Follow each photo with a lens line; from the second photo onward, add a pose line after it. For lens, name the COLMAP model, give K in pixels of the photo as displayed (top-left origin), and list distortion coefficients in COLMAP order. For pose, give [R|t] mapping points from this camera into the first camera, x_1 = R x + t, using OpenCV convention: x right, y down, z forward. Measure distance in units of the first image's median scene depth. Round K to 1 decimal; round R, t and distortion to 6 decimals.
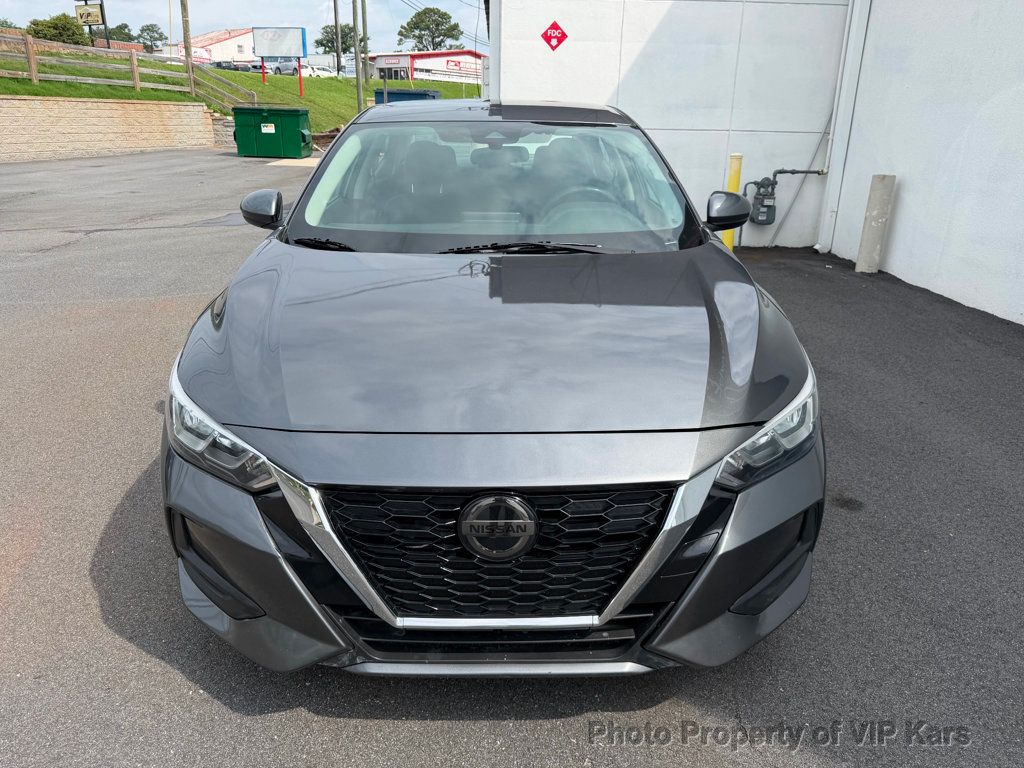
lens RADIAL K [[742.6, 0, 489.3], [0, 742.6, 385.5], [0, 0, 1]] dist [0.010531, -0.016351]
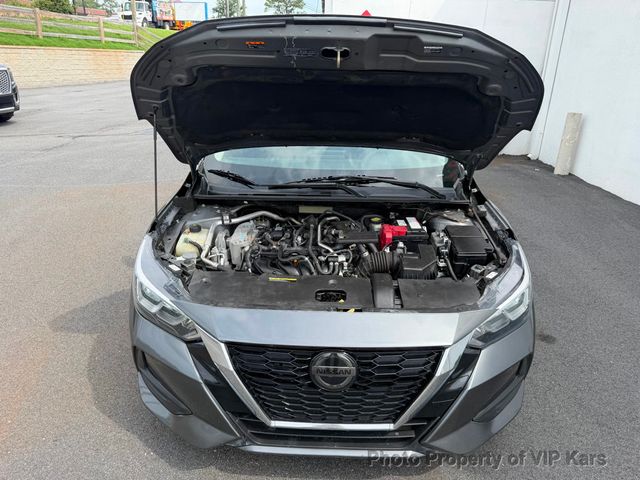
lens RADIAL K [[464.1, 0, 302.9], [0, 464.1, 240.3], [0, 0, 1]] dist [0.010531, -0.016351]
pose [[0.999315, 0.021356, -0.030221, -0.026496], [-0.020507, 0.999393, 0.028151, -0.104507], [0.030804, -0.027512, 0.999147, -0.021077]]
